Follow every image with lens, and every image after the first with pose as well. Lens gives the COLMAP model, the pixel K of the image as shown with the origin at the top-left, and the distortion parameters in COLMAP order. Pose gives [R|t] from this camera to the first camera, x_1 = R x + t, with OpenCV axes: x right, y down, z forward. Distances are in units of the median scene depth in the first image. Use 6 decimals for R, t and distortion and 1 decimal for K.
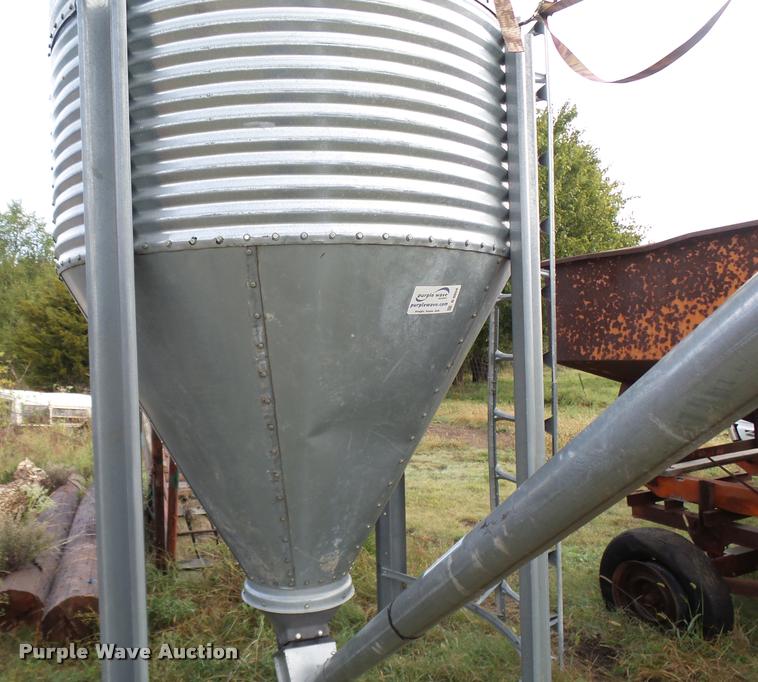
lens RADIAL K [[660.8, 0, 309.9], [0, 660.8, 339.0], [0, 0, 1]] dist [-0.001277, -0.009475]
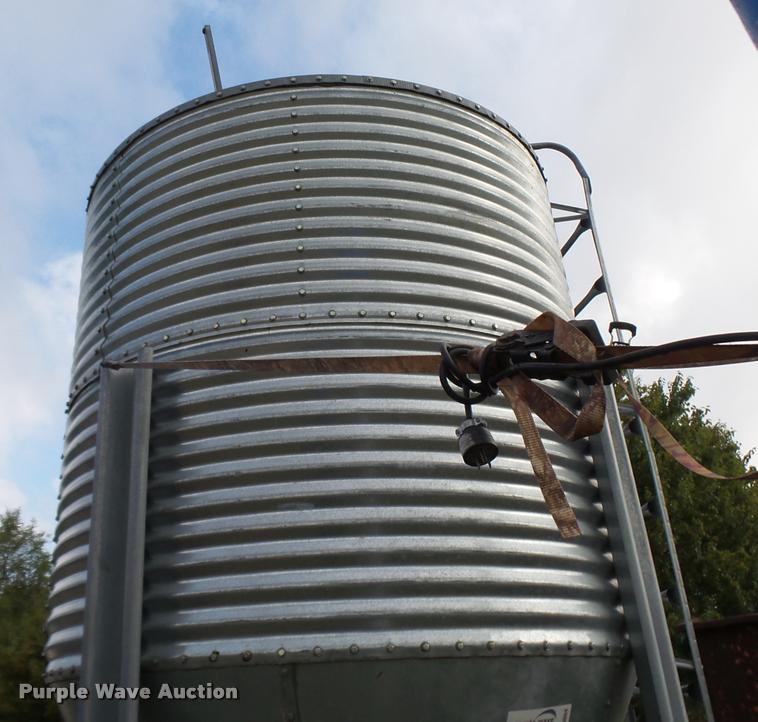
lens RADIAL K [[818.9, 0, 295.7], [0, 818.9, 273.7], [0, 0, 1]] dist [-0.008749, 0.000000]
pose [[0.995624, -0.049823, -0.079065, 0.015161], [0.007944, 0.888091, -0.459599, -0.076881], [0.093115, 0.456960, 0.884600, -0.048805]]
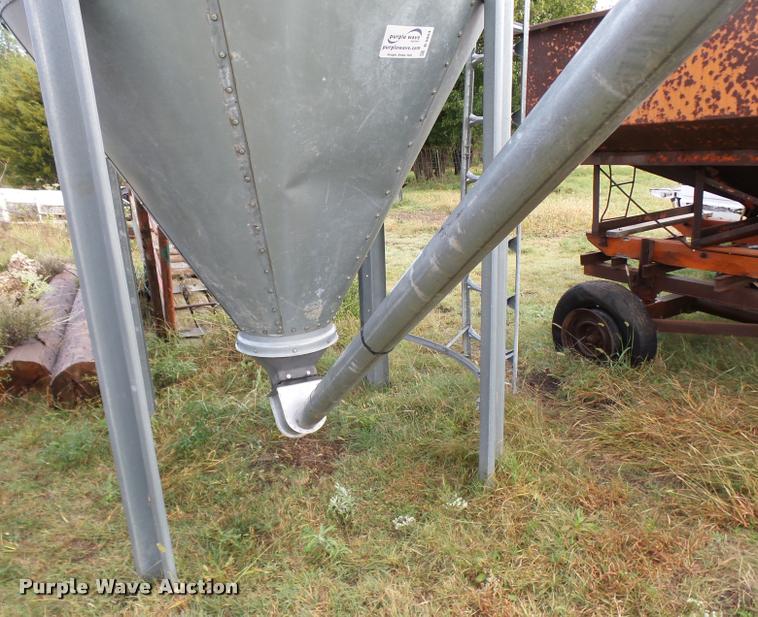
lens RADIAL K [[616.0, 0, 382.2], [0, 616.0, 324.2], [0, 0, 1]] dist [-0.000024, 0.003291]
pose [[0.991907, -0.045323, 0.118599, 0.020004], [0.008903, 0.956642, 0.291129, 0.061605], [-0.126652, -0.287717, 0.949304, 0.010495]]
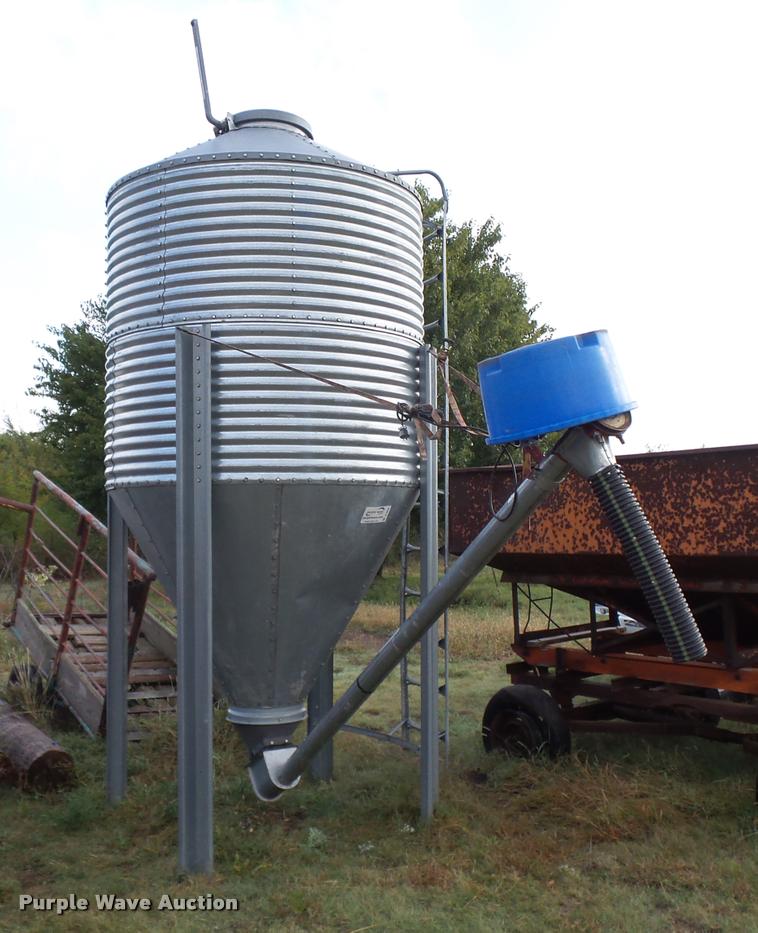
lens RADIAL K [[1040.3, 0, 378.2], [0, 1040.3, 461.5], [0, 0, 1]] dist [-0.031672, 0.000000]
pose [[0.965265, 0.037507, 0.258568, -0.401299], [-0.024446, 0.998266, -0.053546, -0.043324], [-0.260128, 0.045365, 0.964508, -1.259962]]
